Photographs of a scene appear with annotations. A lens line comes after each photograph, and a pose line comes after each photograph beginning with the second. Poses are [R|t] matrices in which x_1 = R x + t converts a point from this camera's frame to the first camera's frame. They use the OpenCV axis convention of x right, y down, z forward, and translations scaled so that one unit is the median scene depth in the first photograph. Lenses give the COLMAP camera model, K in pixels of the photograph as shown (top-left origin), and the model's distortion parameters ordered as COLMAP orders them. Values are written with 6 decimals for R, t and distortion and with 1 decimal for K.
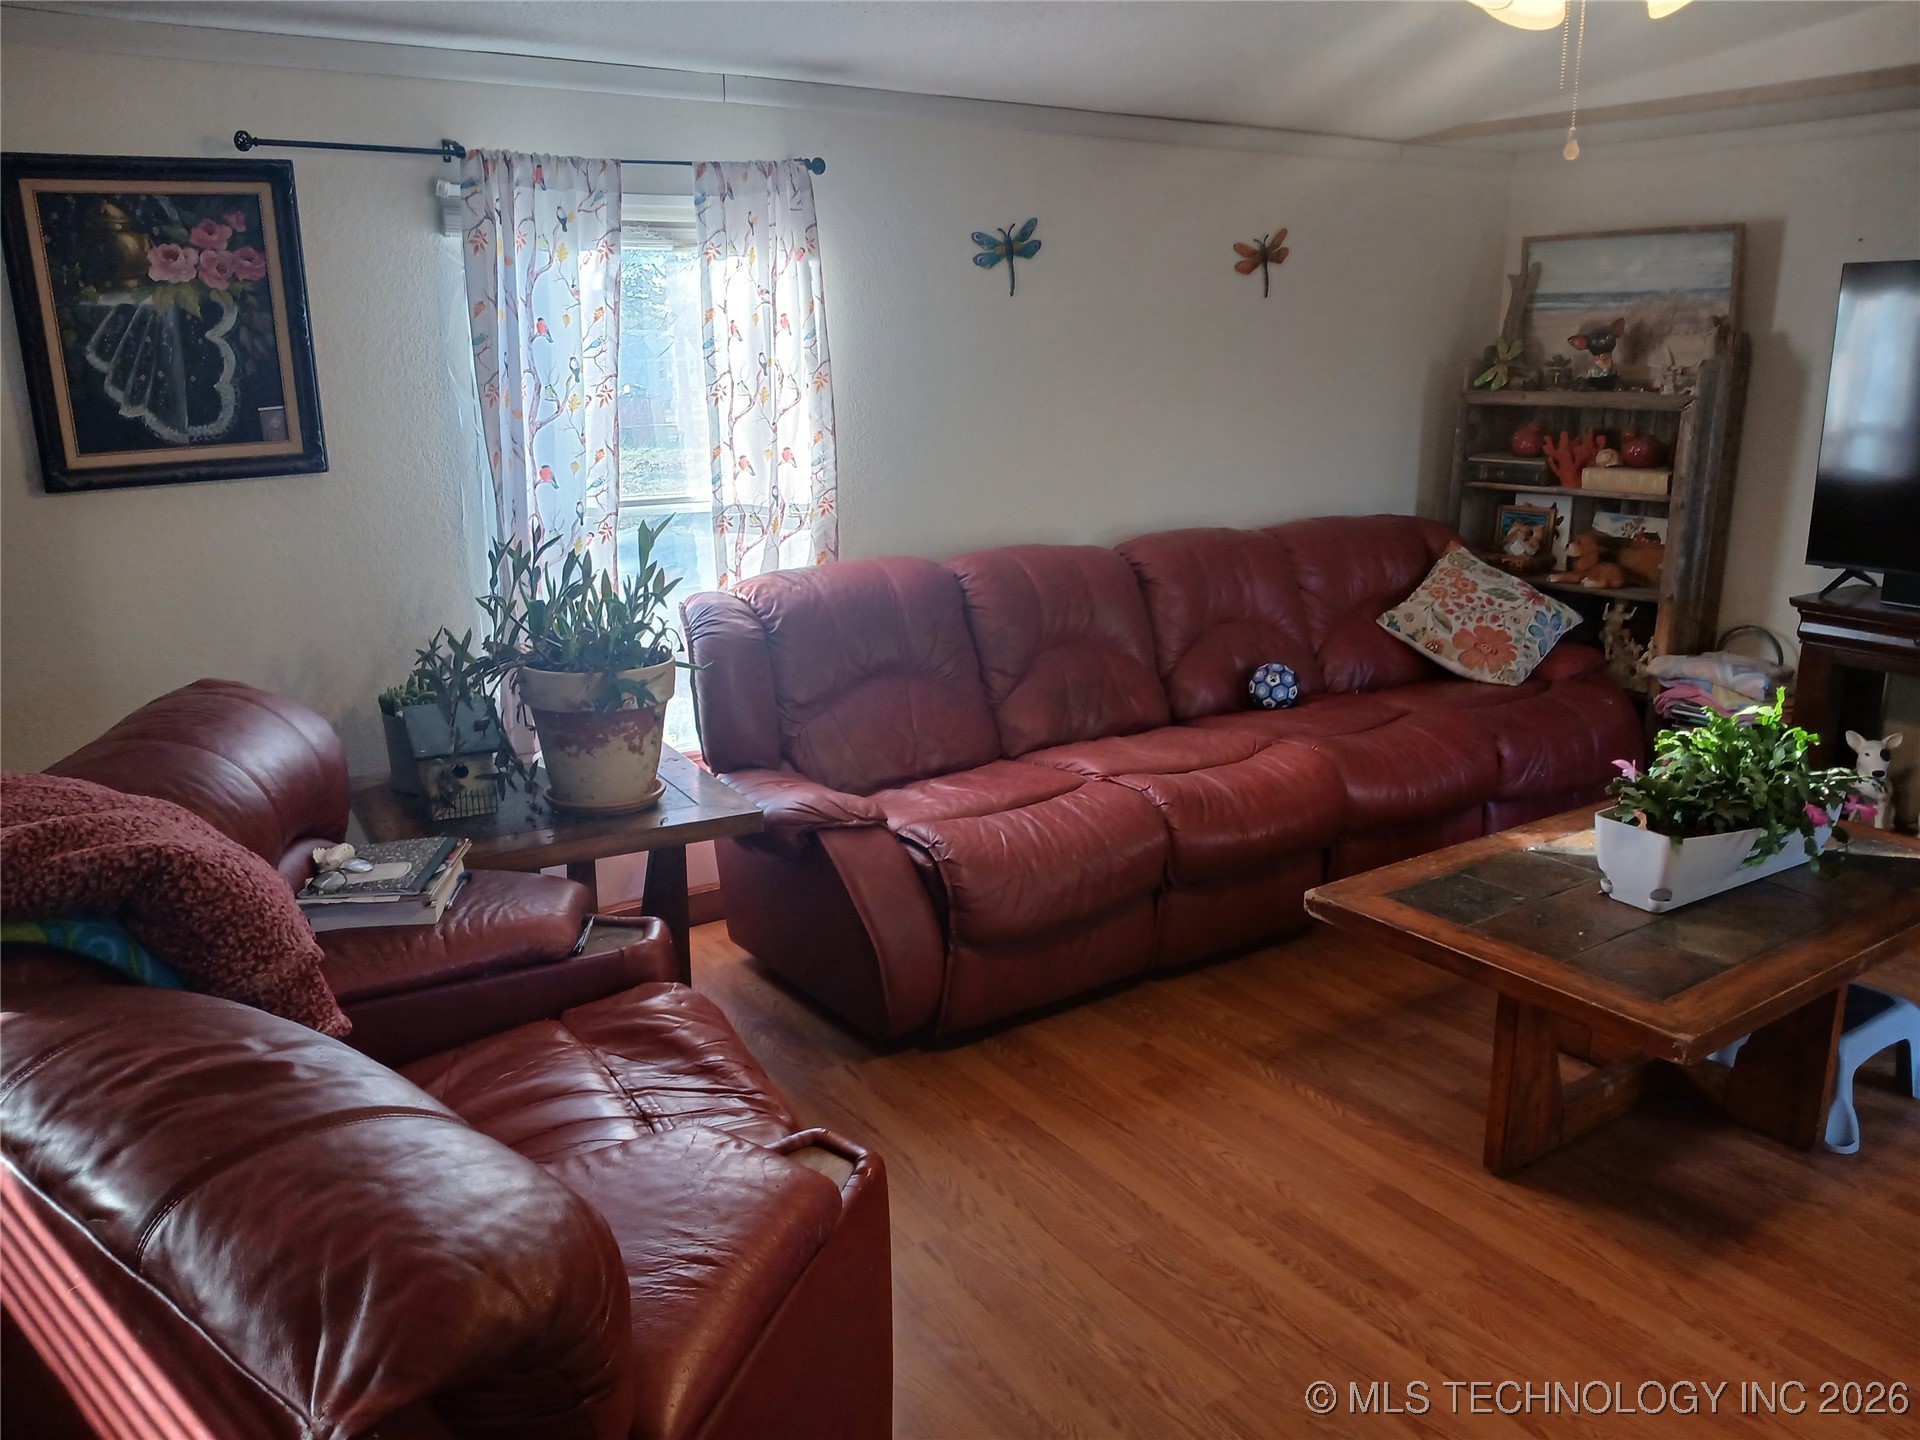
lens RADIAL K [[1510.7, 0, 955.0], [0, 1510.7, 717.4], [0, 0, 1]] dist [0.057295, -0.111074]
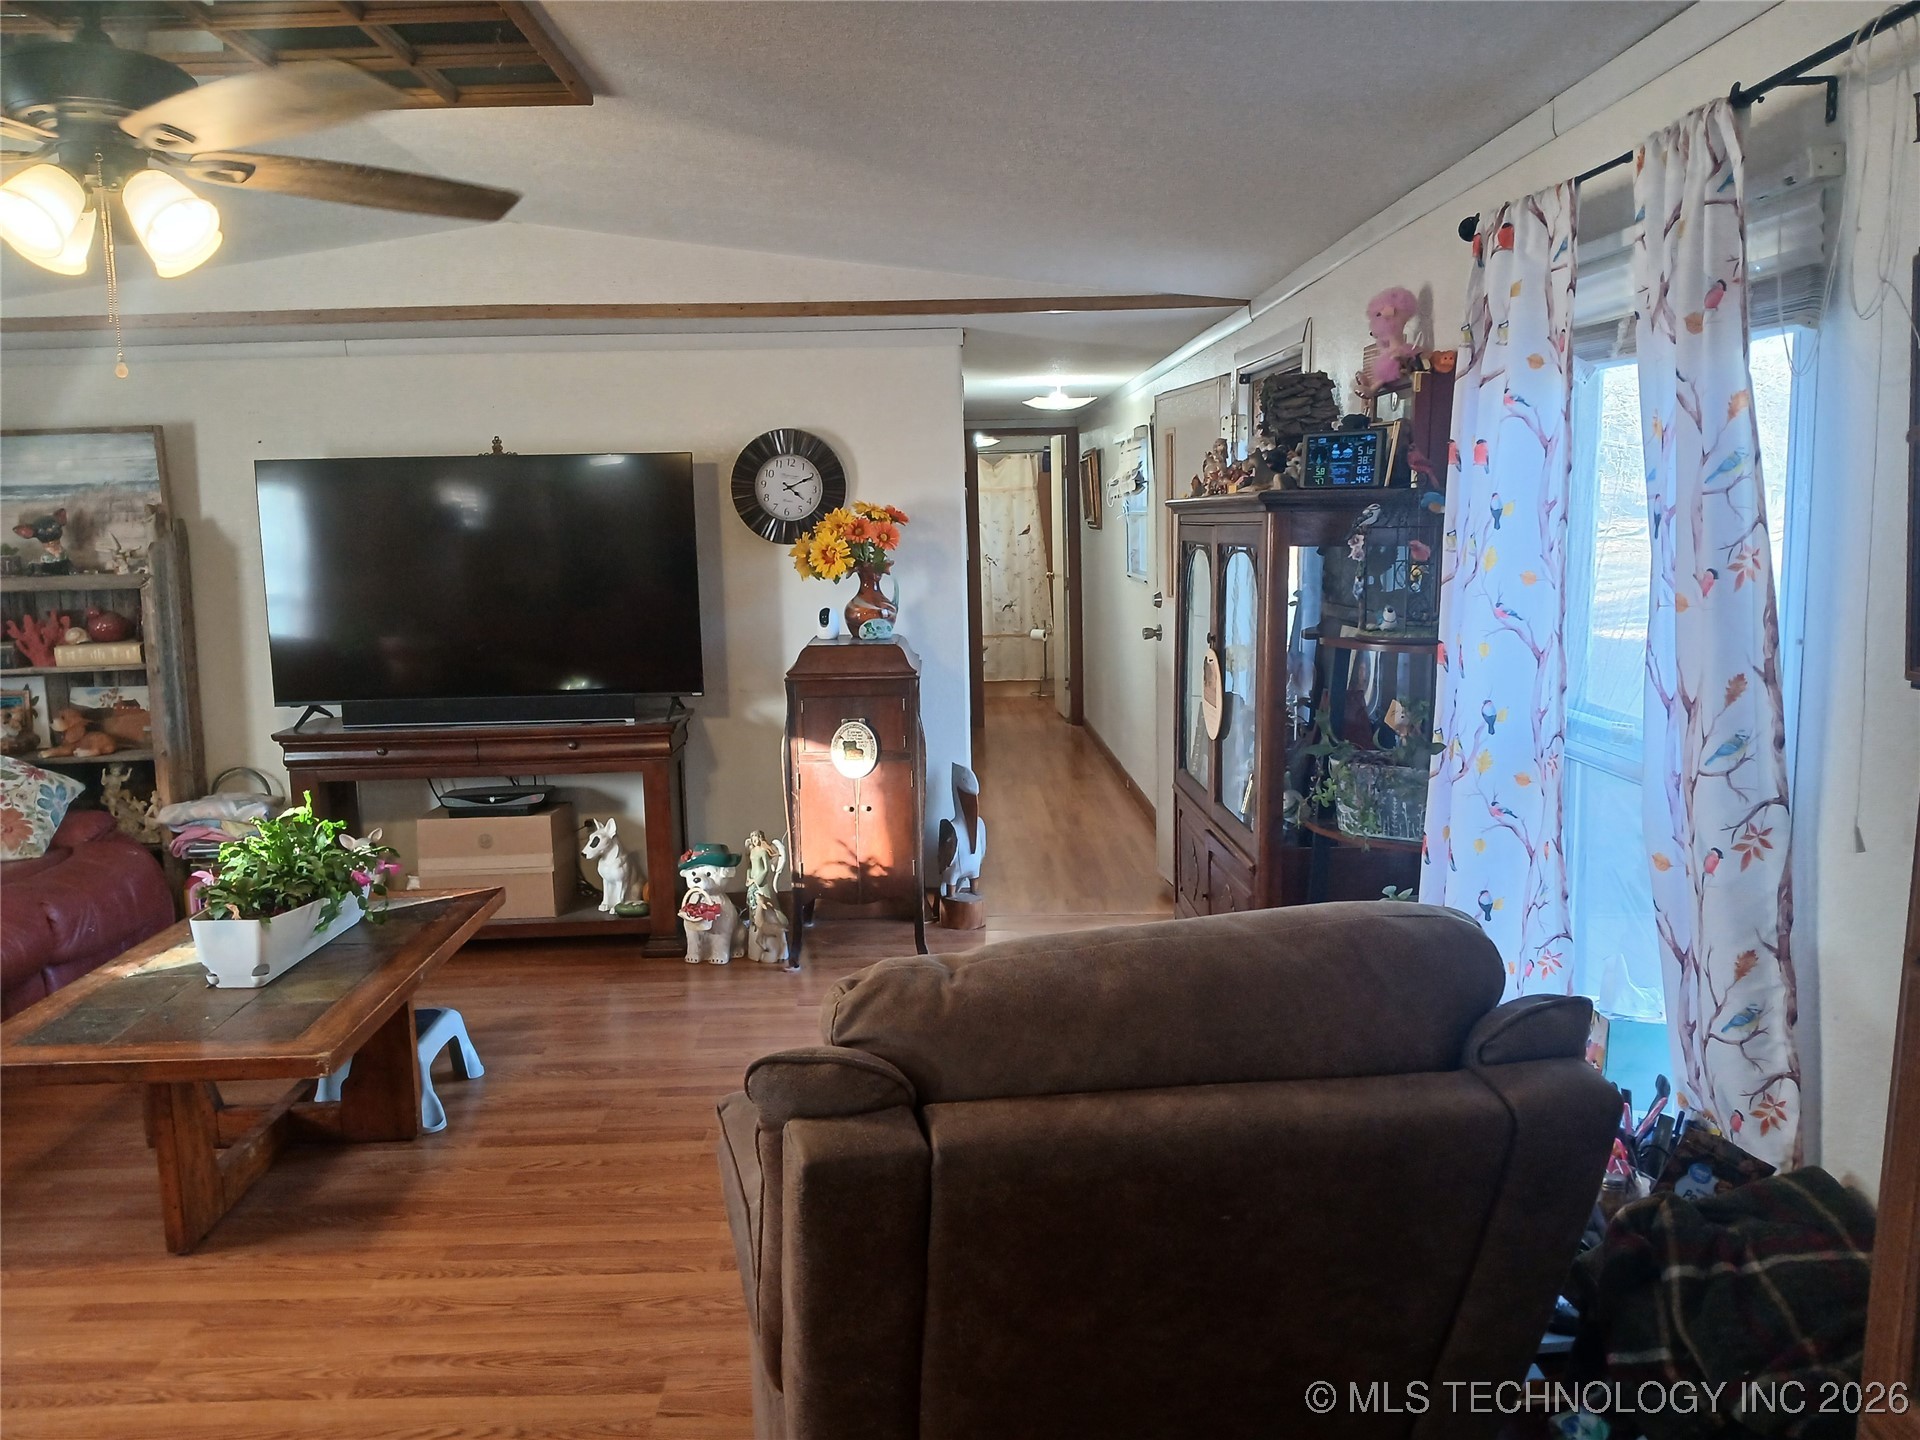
lens RADIAL K [[1510.7, 0, 963.0], [0, 1510.7, 708.7], [0, 0, 1]] dist [0.057295, -0.111074]
pose [[0.551527, -0.122210, 0.825156, -0.129696], [0.228719, 0.973454, -0.008699, 0.035209], [-0.802188, 0.193527, 0.564837, -0.106180]]
